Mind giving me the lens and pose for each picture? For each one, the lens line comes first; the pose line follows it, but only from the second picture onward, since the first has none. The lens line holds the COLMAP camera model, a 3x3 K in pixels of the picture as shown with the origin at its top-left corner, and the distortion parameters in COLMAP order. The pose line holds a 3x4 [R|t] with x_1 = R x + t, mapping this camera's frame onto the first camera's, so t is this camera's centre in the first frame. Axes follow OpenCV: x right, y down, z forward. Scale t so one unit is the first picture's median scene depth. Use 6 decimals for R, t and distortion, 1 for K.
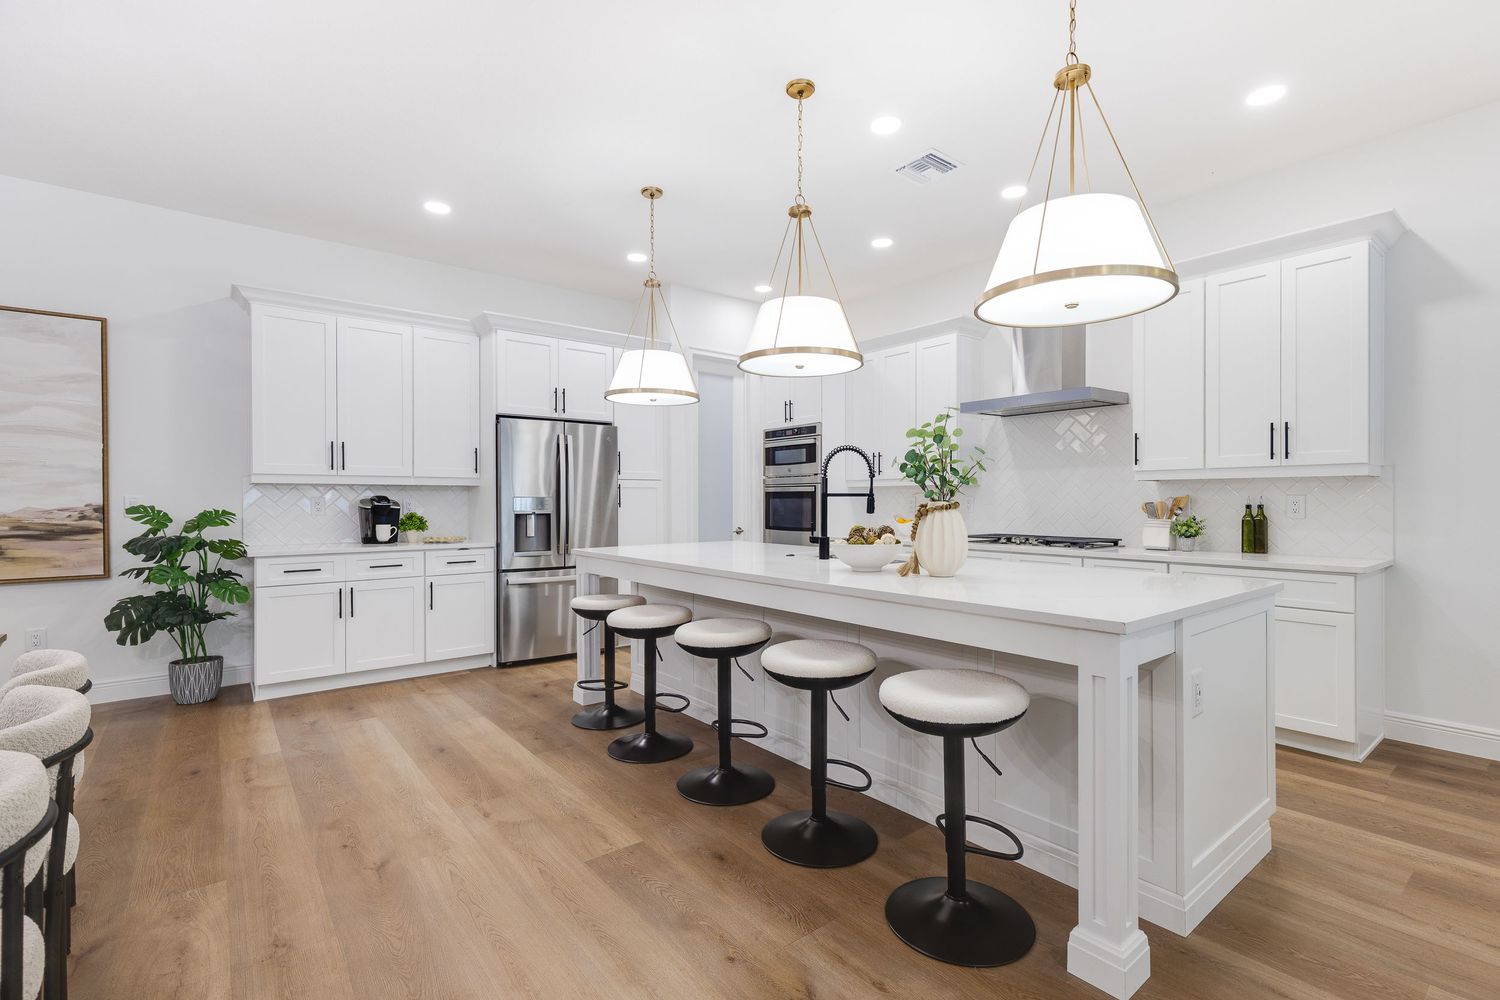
lens RADIAL K [[677.5, 0, 769.4], [0, 677.5, 502.6], [0, 0, 1]] dist [0.007367, -0.002875]
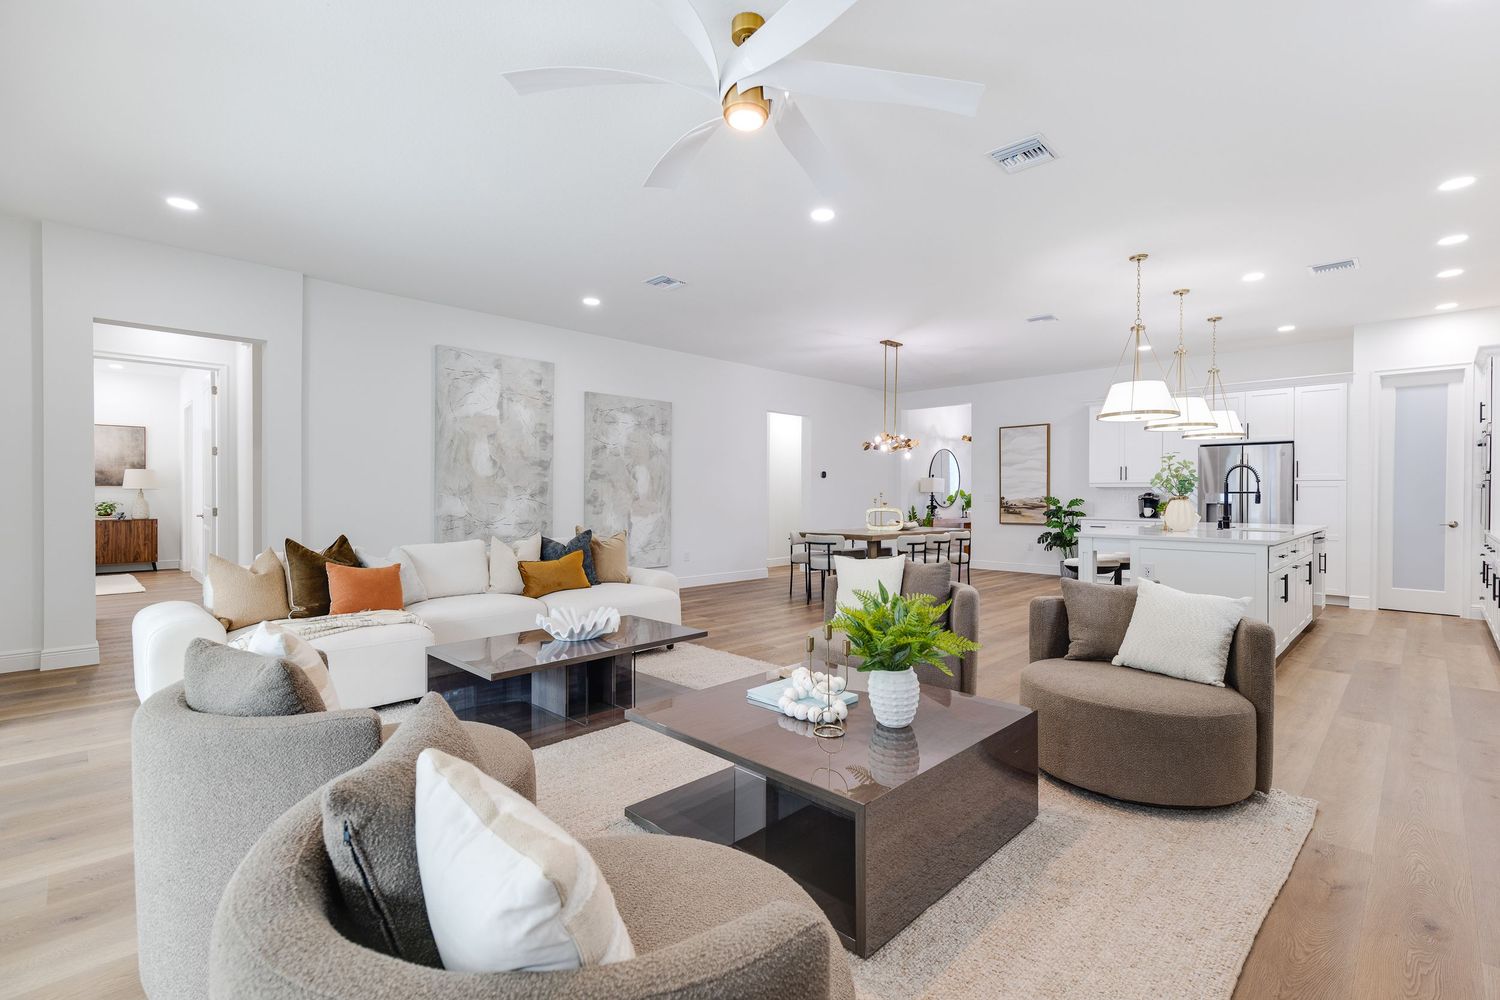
lens RADIAL K [[677.5, 0, 757.4], [0, 677.5, 500.1], [0, 0, 1]] dist [0.007367, -0.002875]
pose [[0.105390, 0.009830, -0.994382, 1.430417], [-0.007884, 0.999928, 0.009049, 0.002292], [0.994400, 0.006886, 0.105460, -0.351361]]
